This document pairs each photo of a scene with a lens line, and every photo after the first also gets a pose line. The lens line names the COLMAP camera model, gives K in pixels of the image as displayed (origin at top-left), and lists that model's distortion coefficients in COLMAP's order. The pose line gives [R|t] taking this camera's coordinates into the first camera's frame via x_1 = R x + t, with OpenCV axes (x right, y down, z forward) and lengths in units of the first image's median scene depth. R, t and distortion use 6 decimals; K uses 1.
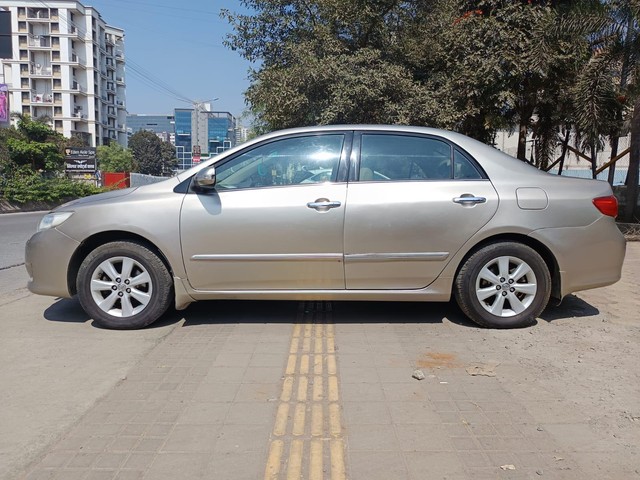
lens RADIAL K [[452.3, 0, 319.9], [0, 452.3, 239.8], [0, 0, 1]] dist [-0.008467, 0.018069]
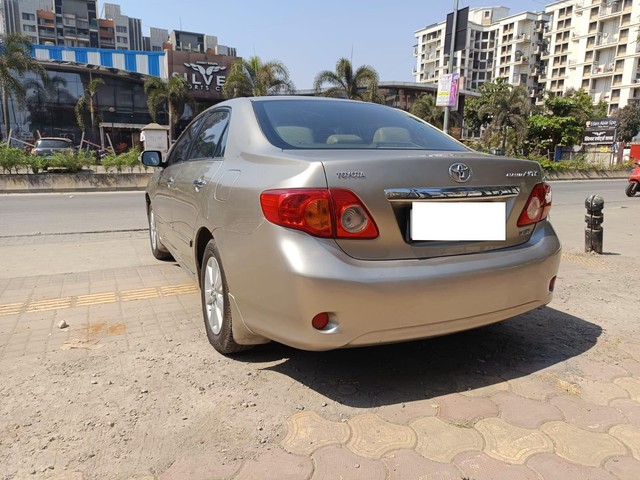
lens RADIAL K [[452.3, 0, 320.1], [0, 452.3, 240.2], [0, 0, 1]] dist [-0.008467, 0.018069]
pose [[0.438152, 0.154552, -0.885515, 0.087754], [-0.101914, 0.987298, 0.121889, -0.007994], [0.893105, 0.036840, 0.448337, 0.059825]]
